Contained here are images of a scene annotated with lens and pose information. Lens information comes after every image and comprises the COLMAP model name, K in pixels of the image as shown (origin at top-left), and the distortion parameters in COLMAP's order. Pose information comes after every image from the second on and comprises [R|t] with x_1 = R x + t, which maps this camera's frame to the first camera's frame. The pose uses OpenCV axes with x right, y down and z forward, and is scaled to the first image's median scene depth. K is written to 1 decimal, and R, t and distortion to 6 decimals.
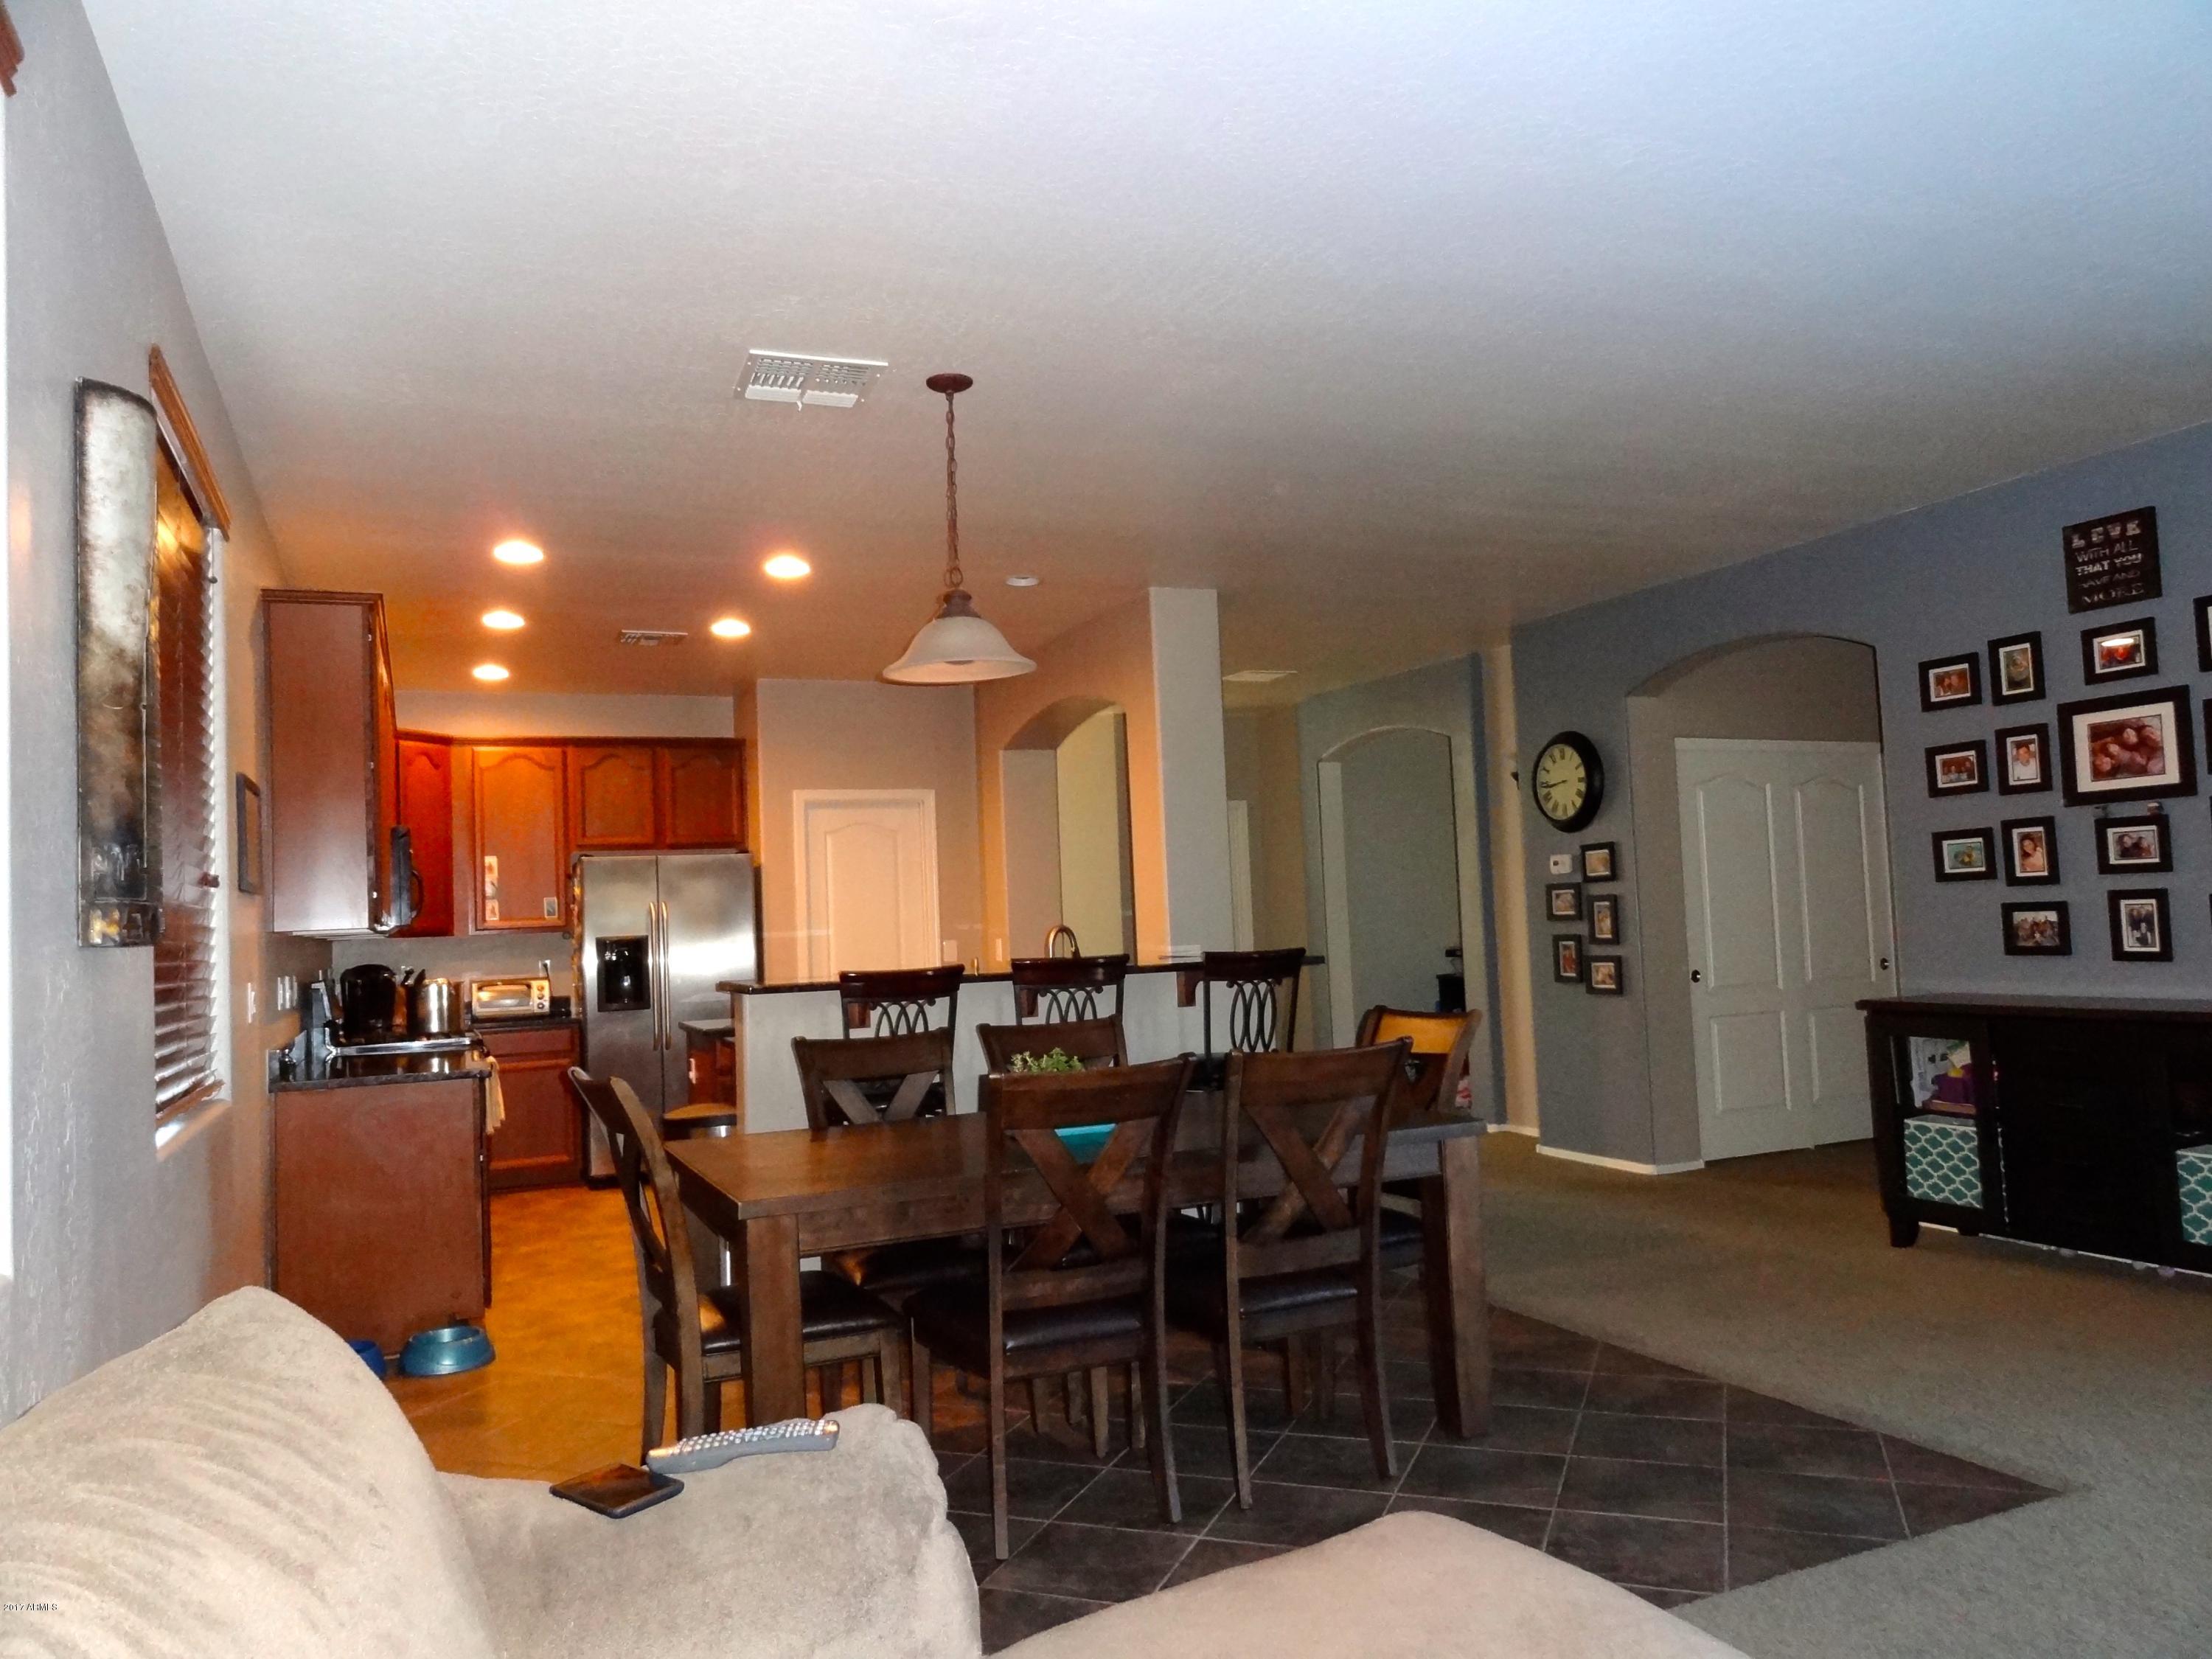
lens RADIAL K [[1552.3, 0, 1106.0], [0, 1552.3, 829.5], [0, 0, 1]] dist [0.004370, 0.006176]
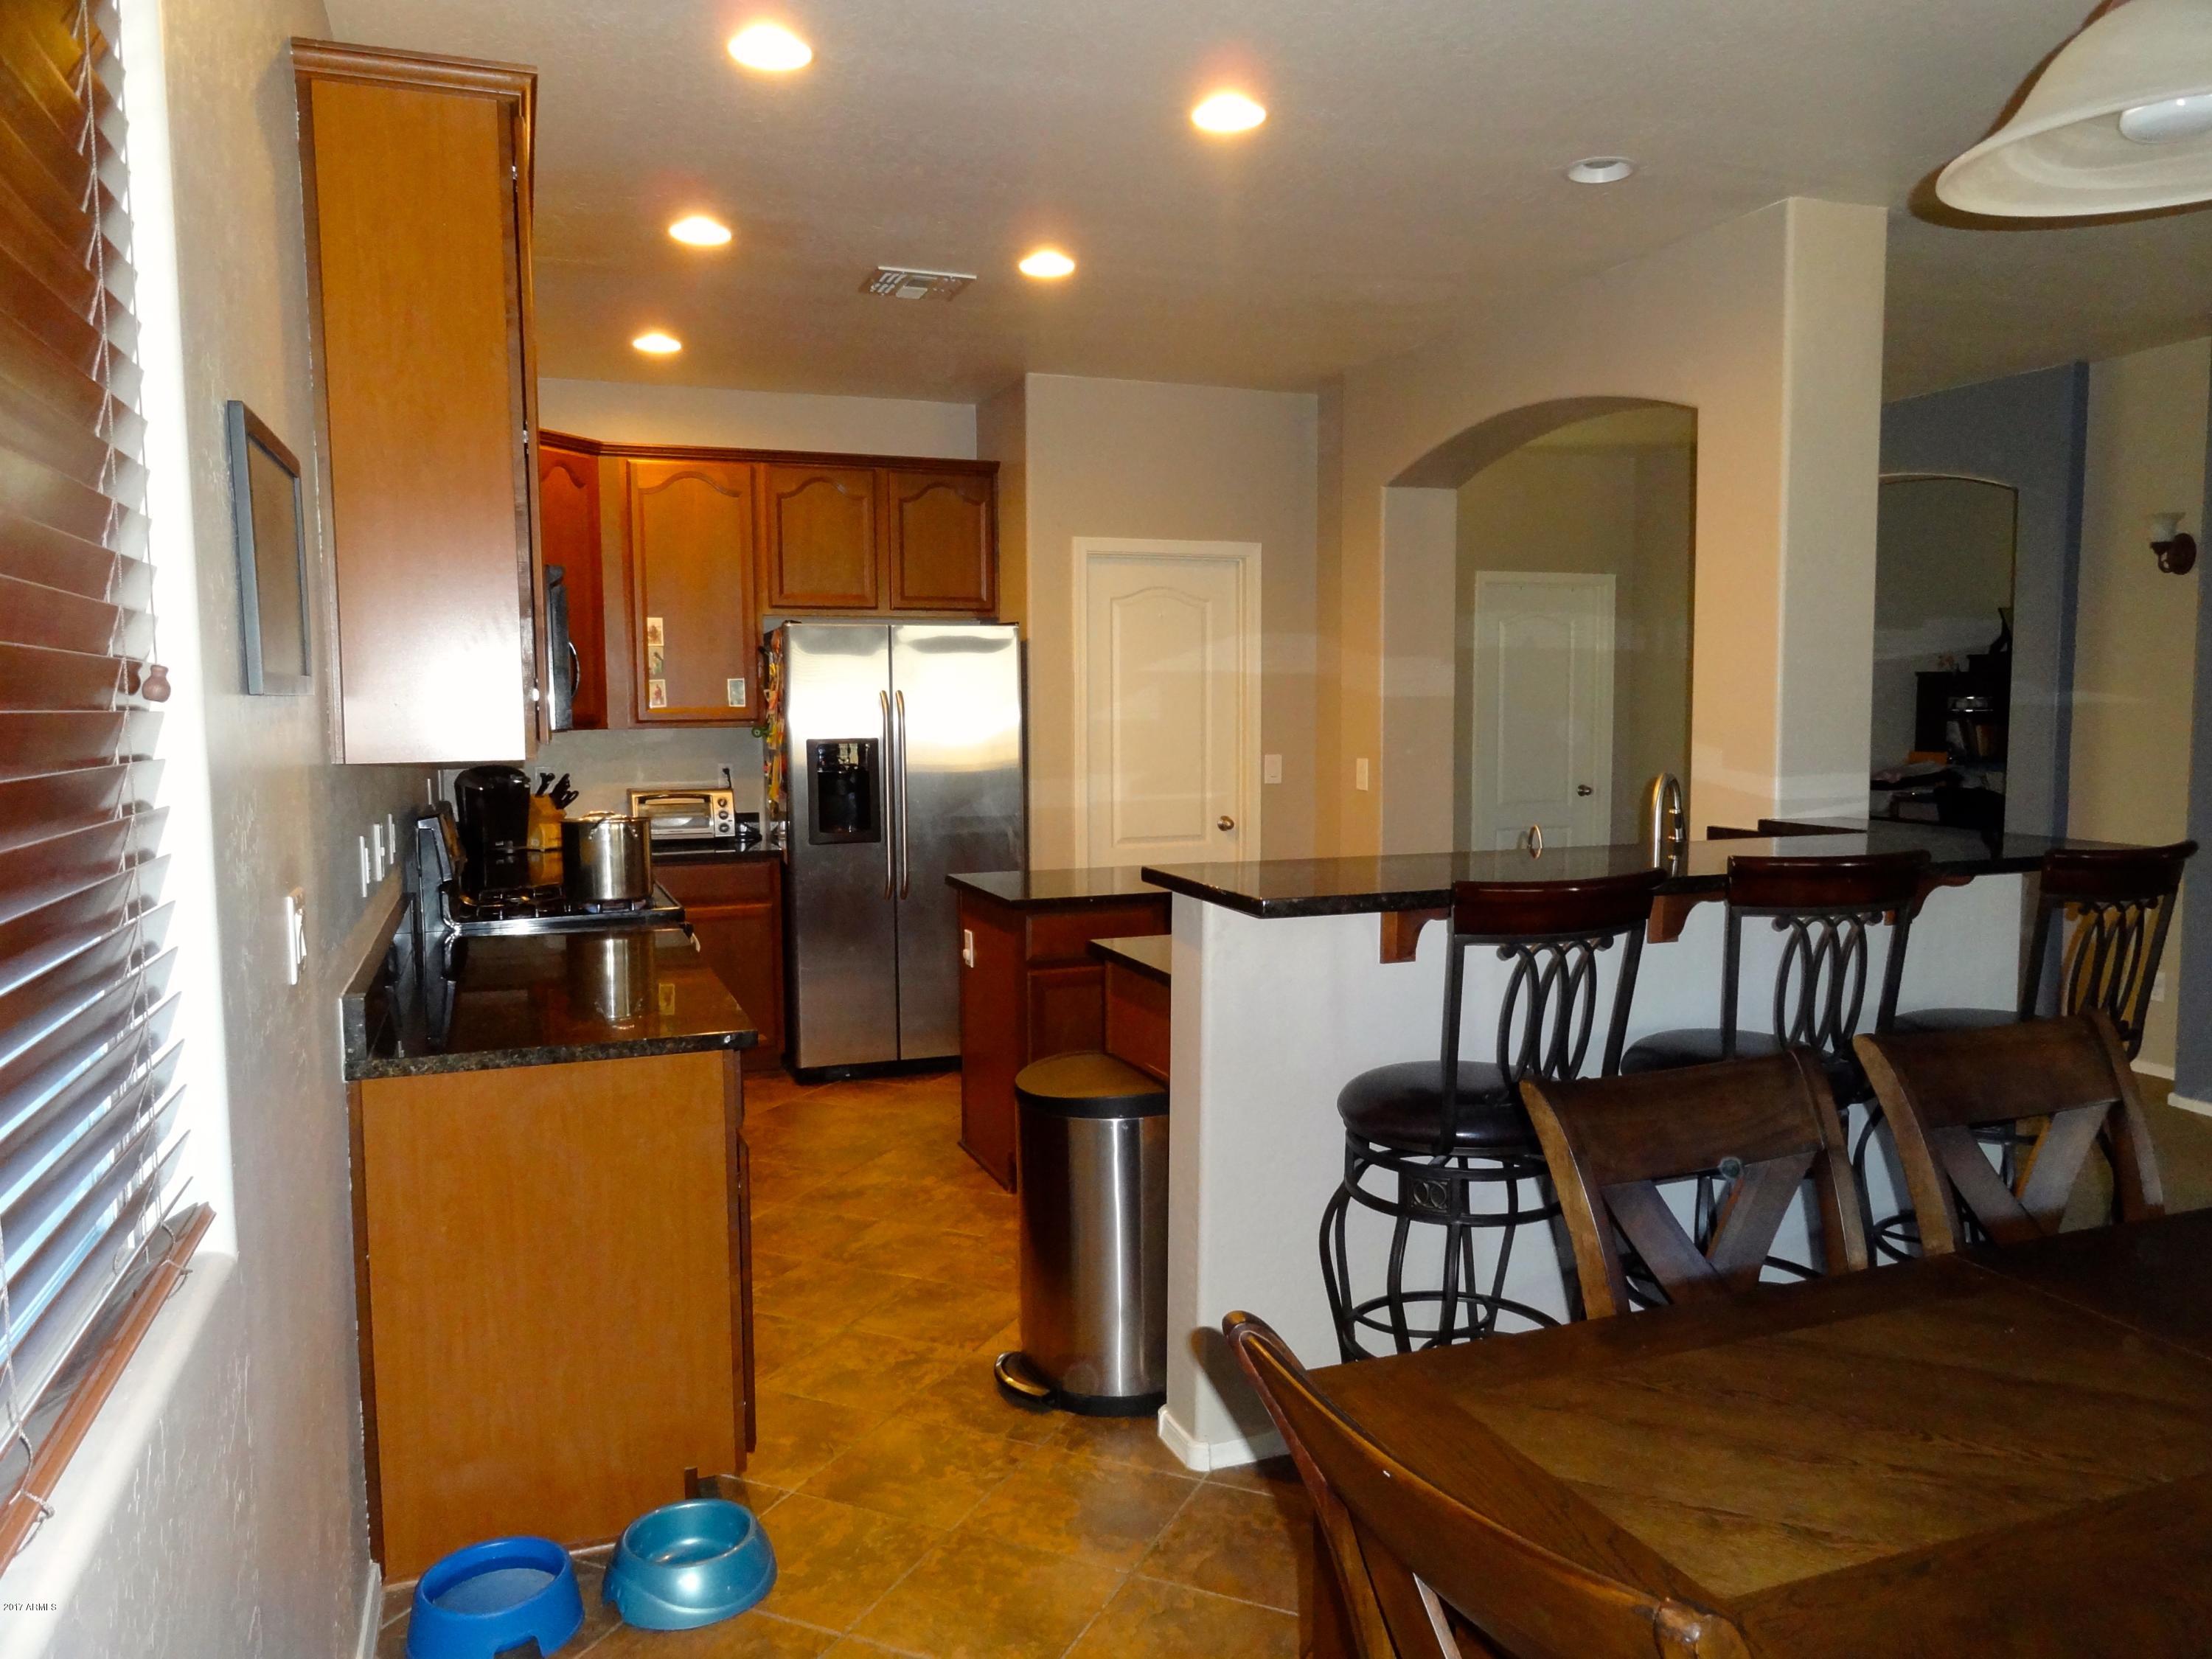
lens RADIAL K [[1552.3, 0, 1106.0], [0, 1552.3, 829.5], [0, 0, 1]] dist [0.004370, 0.006176]
pose [[0.998040, 0.040095, -0.048058, -0.211106], [-0.032705, 0.988782, 0.145738, 0.004577], [0.053362, -0.143880, 0.988155, 0.410494]]
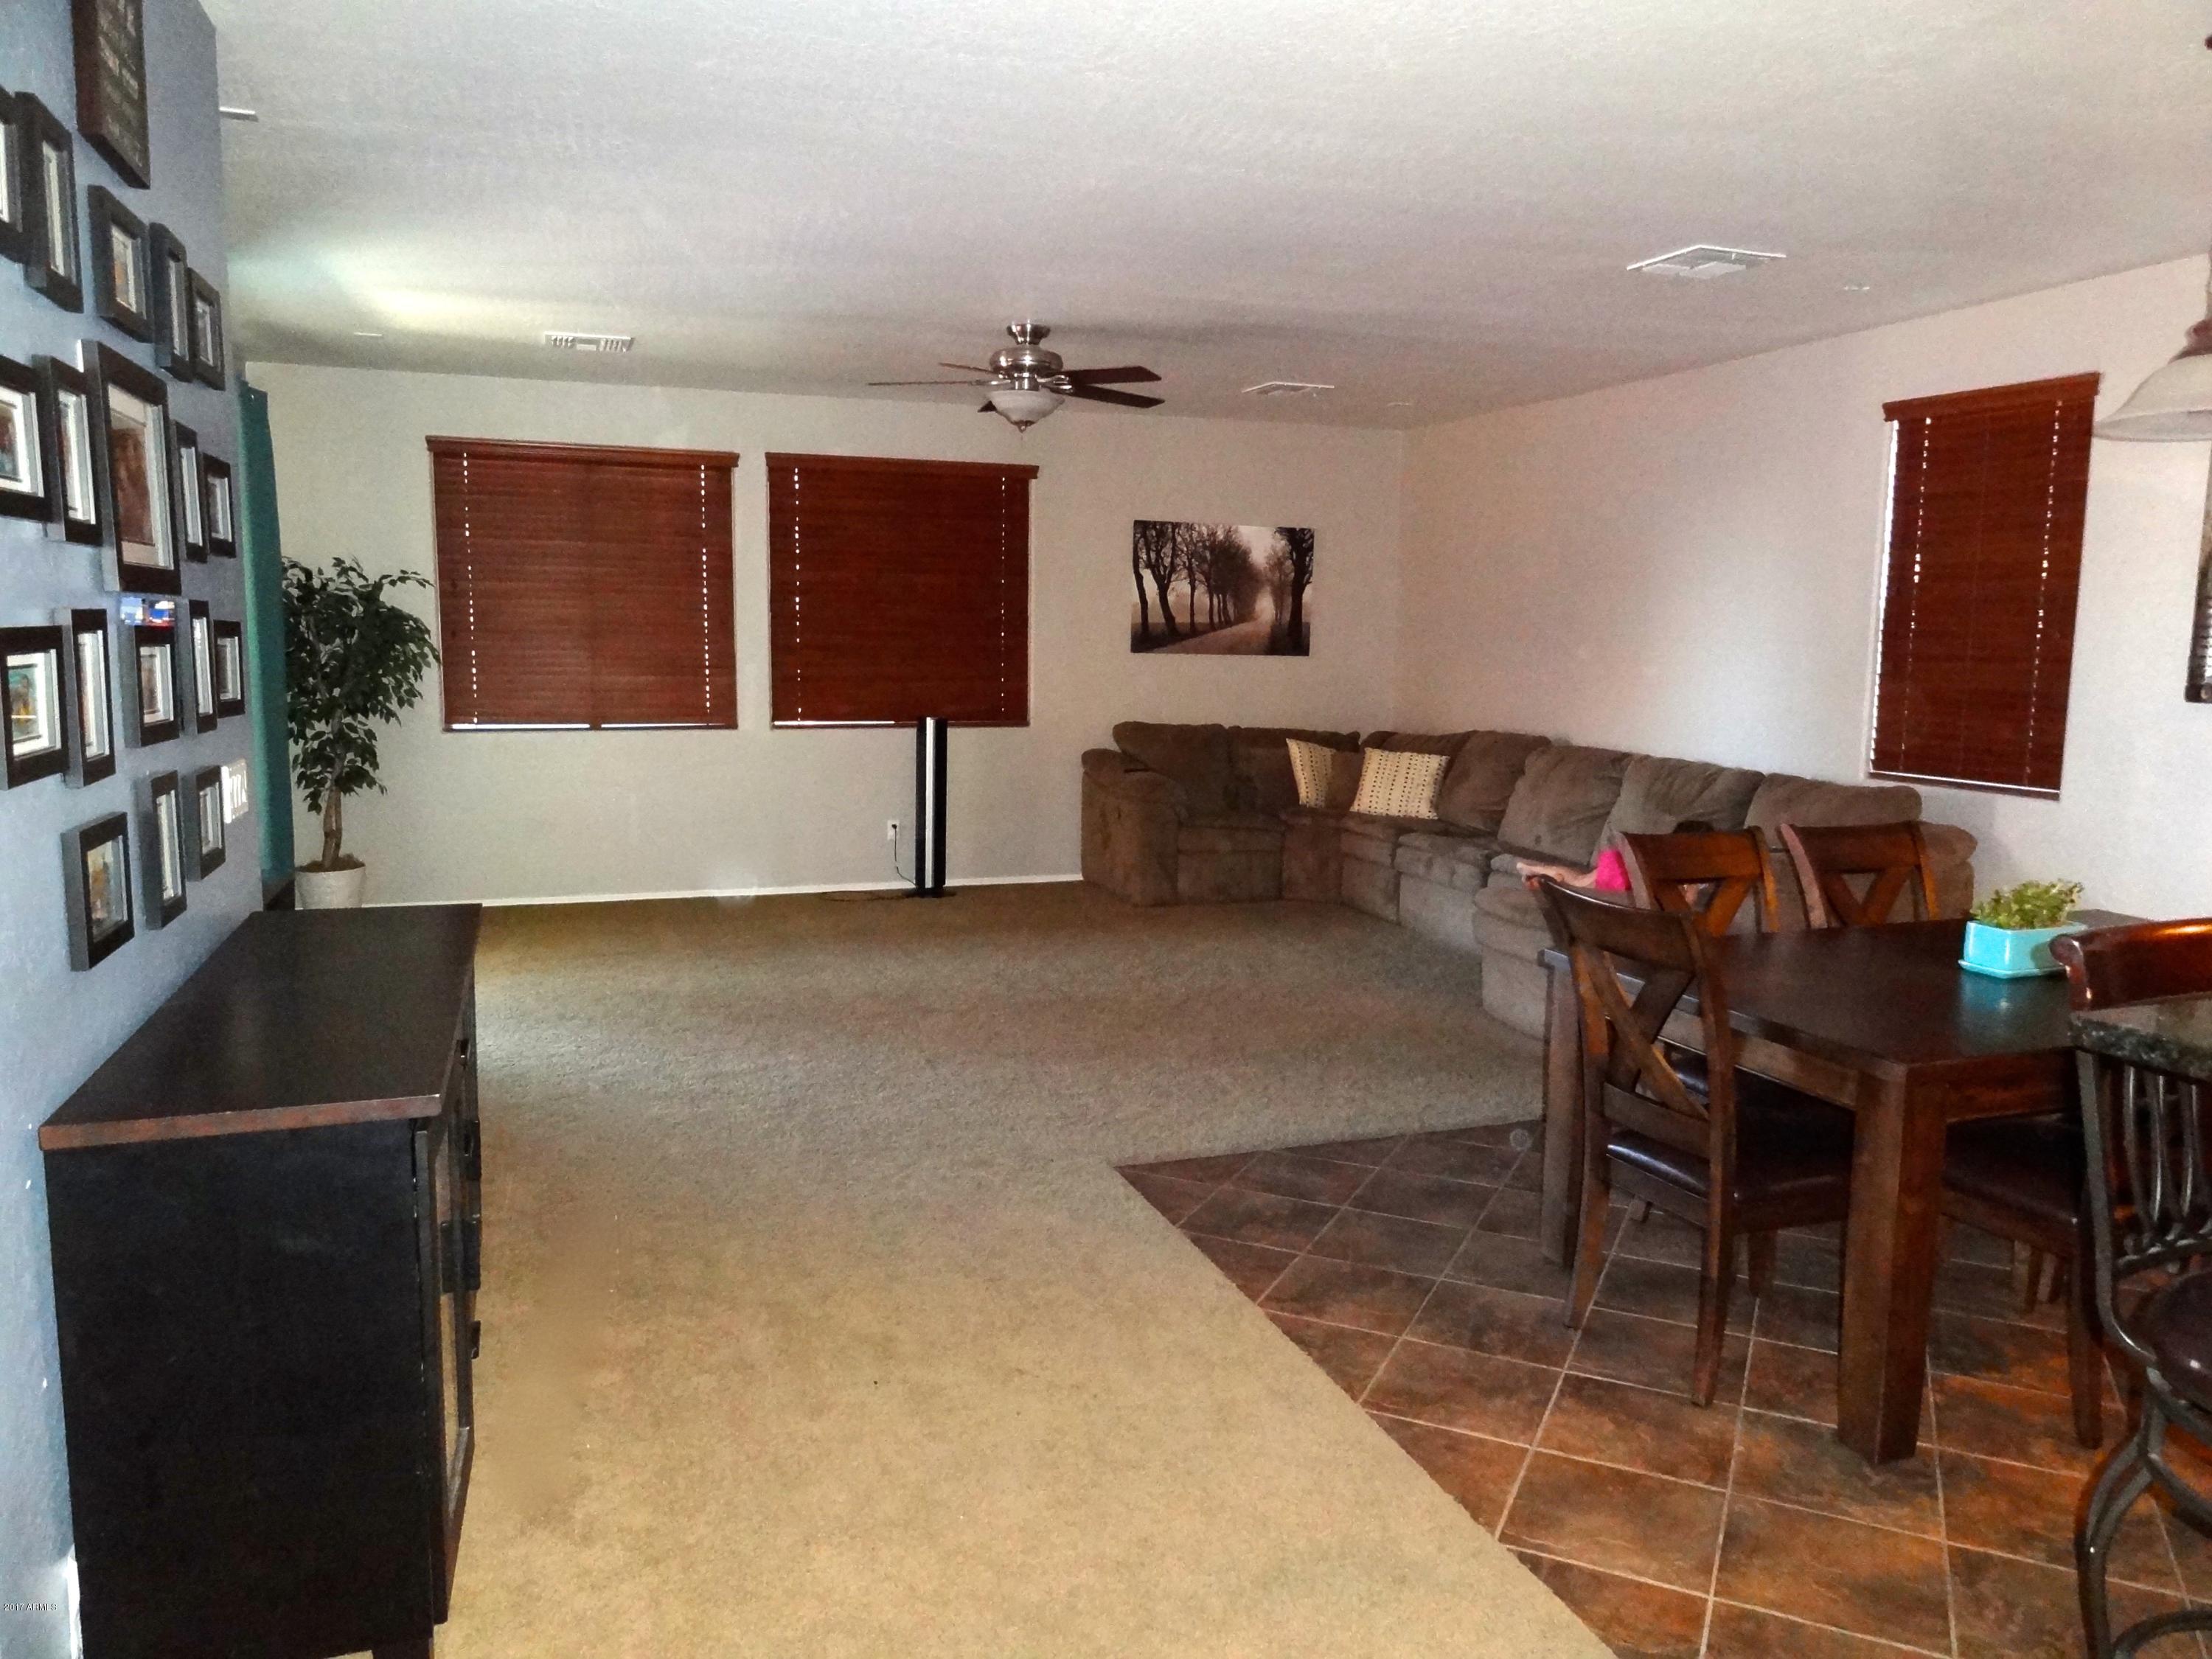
lens RADIAL K [[1552.3, 0, 1106.0], [0, 1552.3, 829.5], [0, 0, 1]] dist [0.004370, 0.006176]
pose [[-0.996461, 0.026896, 0.079631, 0.275696], [0.032528, 0.996995, 0.070302, 0.026672], [-0.077501, 0.072643, -0.994342, 1.241170]]
